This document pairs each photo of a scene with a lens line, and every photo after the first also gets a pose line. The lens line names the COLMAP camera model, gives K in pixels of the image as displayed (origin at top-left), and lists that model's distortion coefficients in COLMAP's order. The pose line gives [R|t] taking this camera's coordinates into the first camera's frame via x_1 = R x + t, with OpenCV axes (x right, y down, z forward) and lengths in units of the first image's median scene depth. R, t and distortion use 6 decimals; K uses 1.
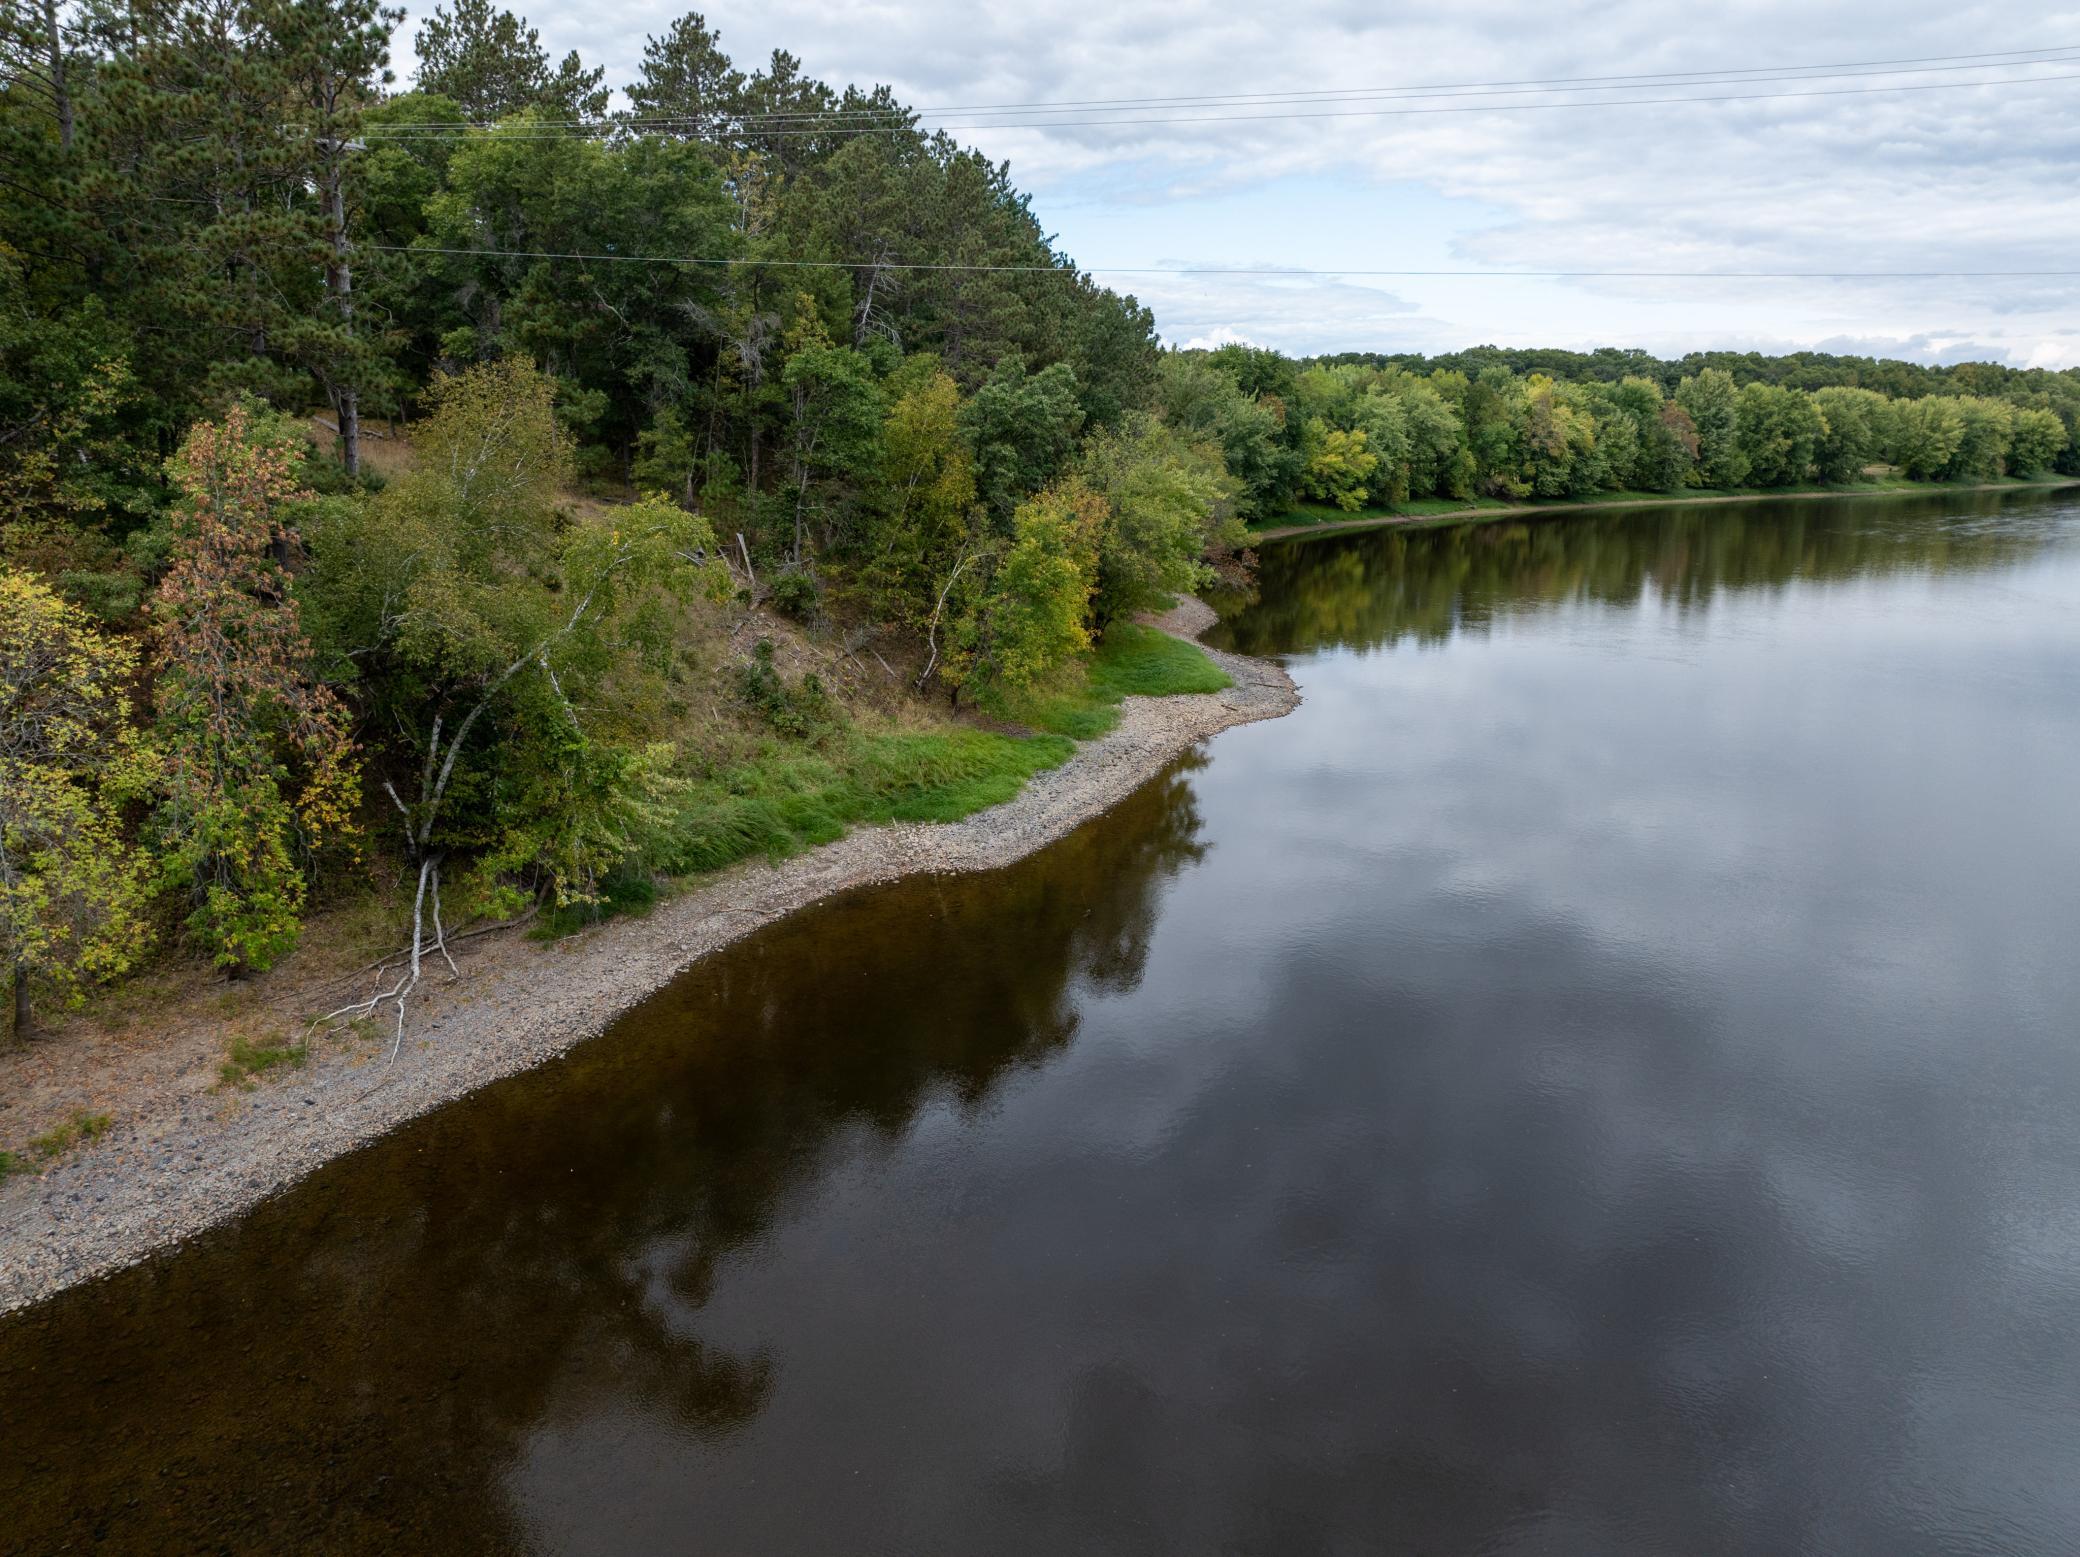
lens RADIAL K [[1467.0, 0, 1040.1], [0, 1467.0, 774.6], [0, 0, 1]] dist [-0.041392, 0.015724]
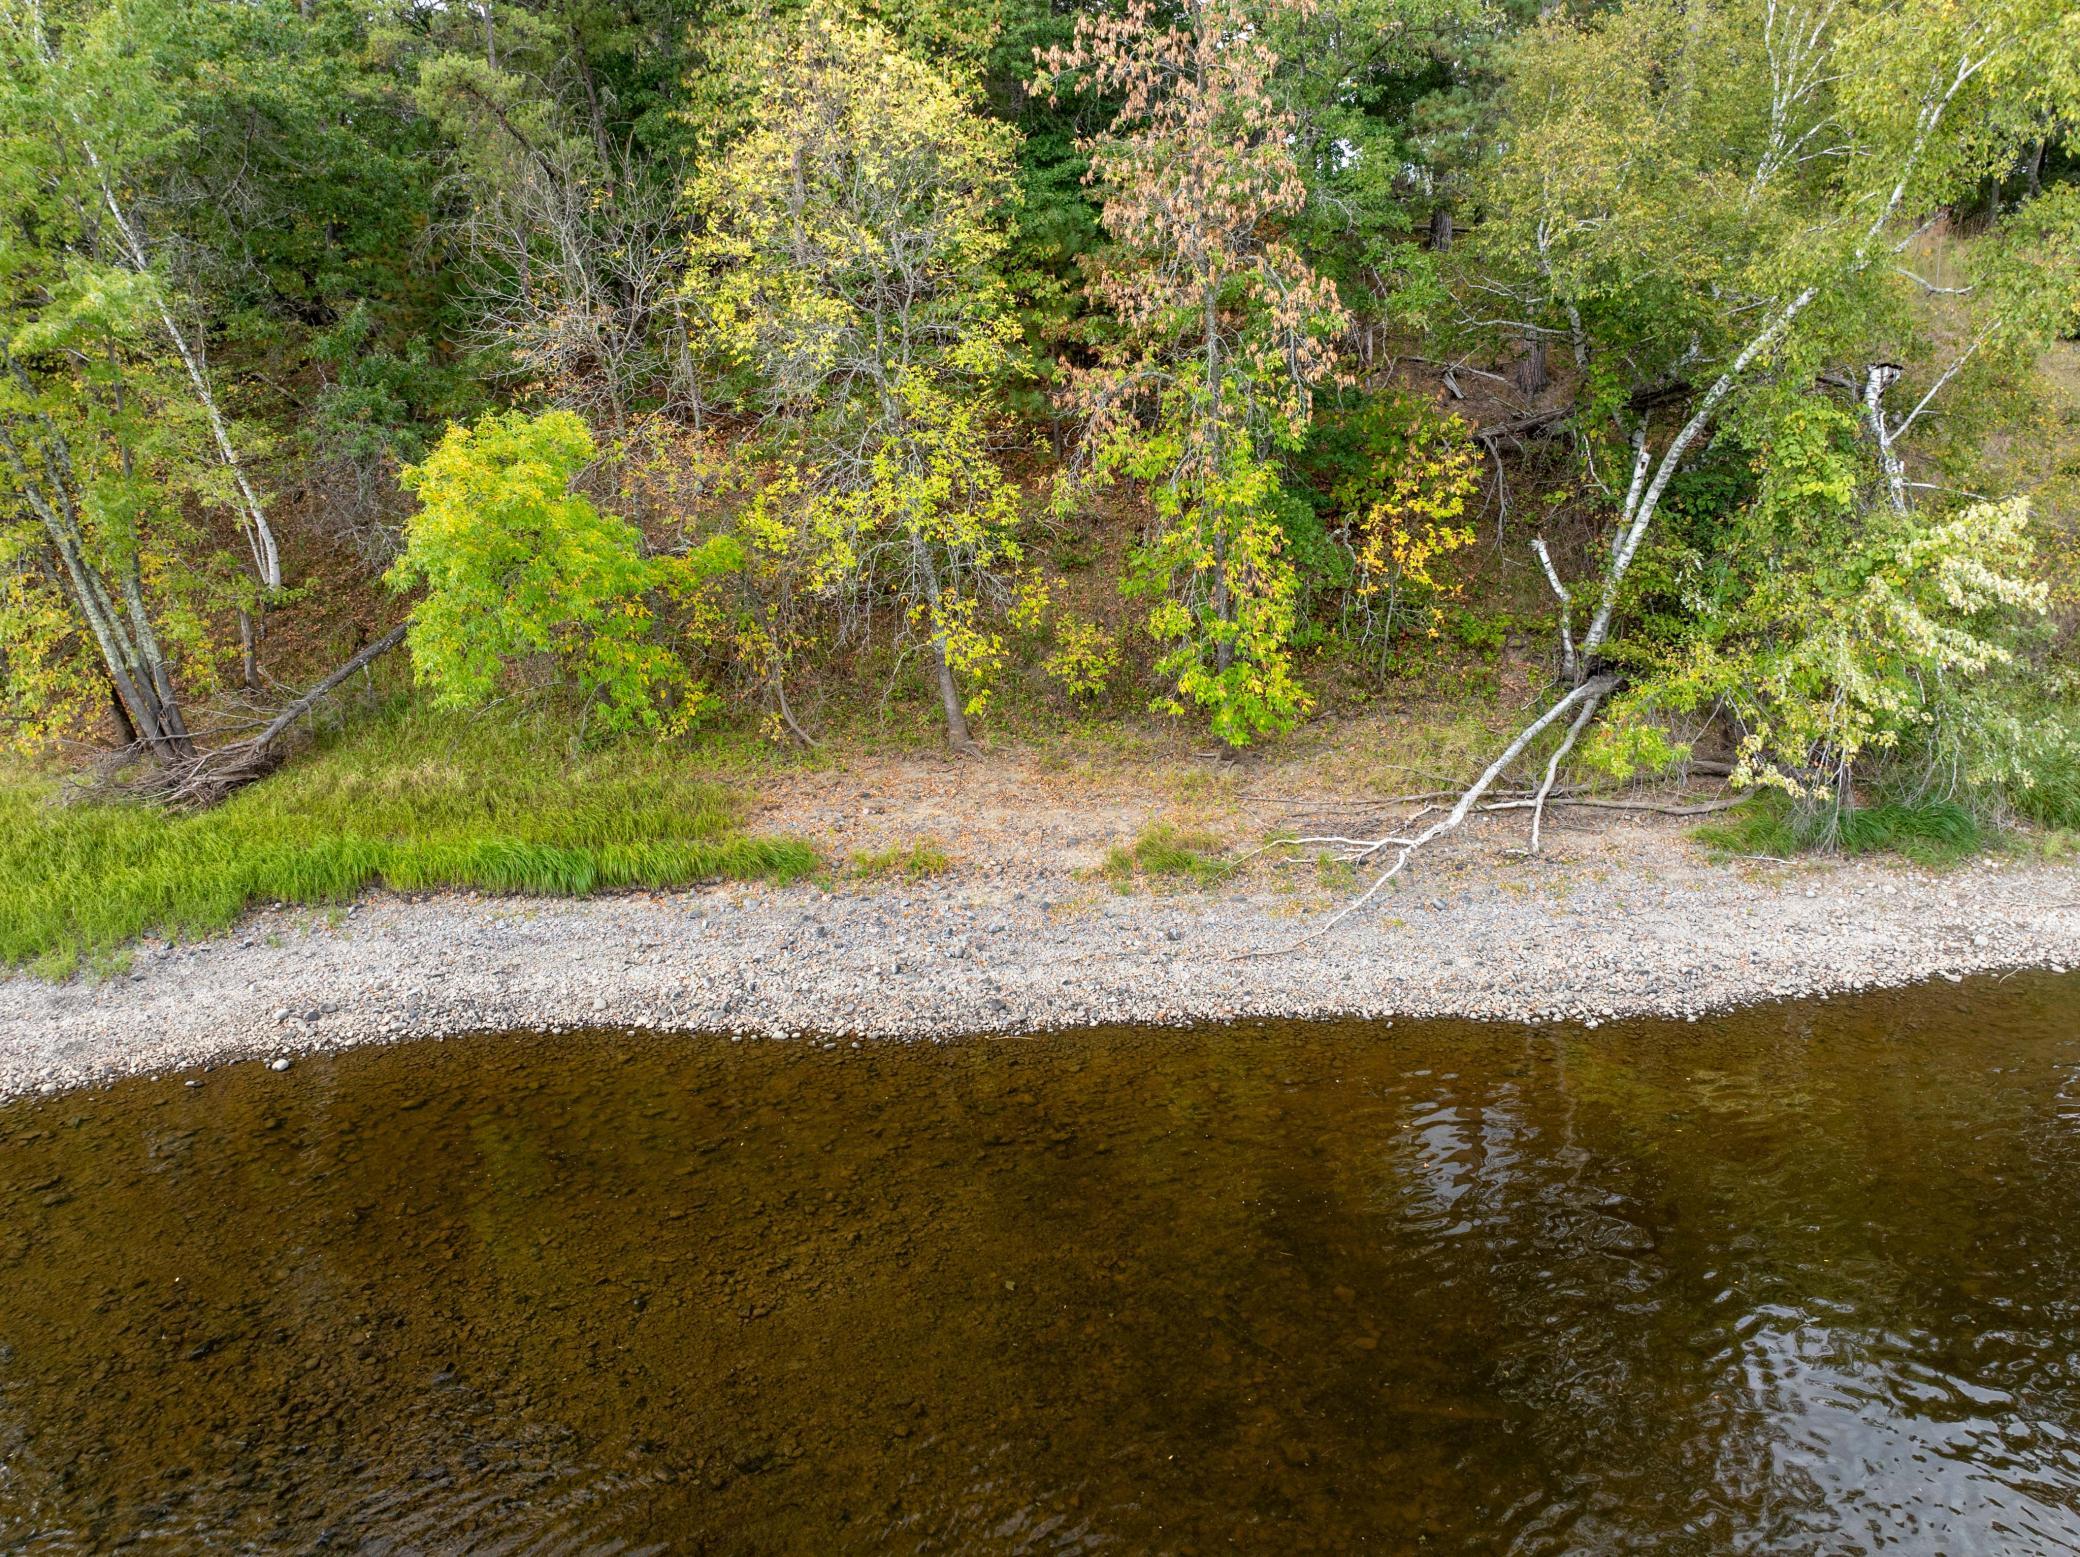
lens RADIAL K [[1467.0, 0, 1038.5], [0, 1467.0, 783.6], [0, 0, 1]] dist [-0.041392, 0.015724]
pose [[0.514292, 0.212269, -0.830931, -0.004561], [-0.201871, 0.971624, 0.123265, 0.053432], [0.833518, 0.104347, 0.542550, 0.343959]]
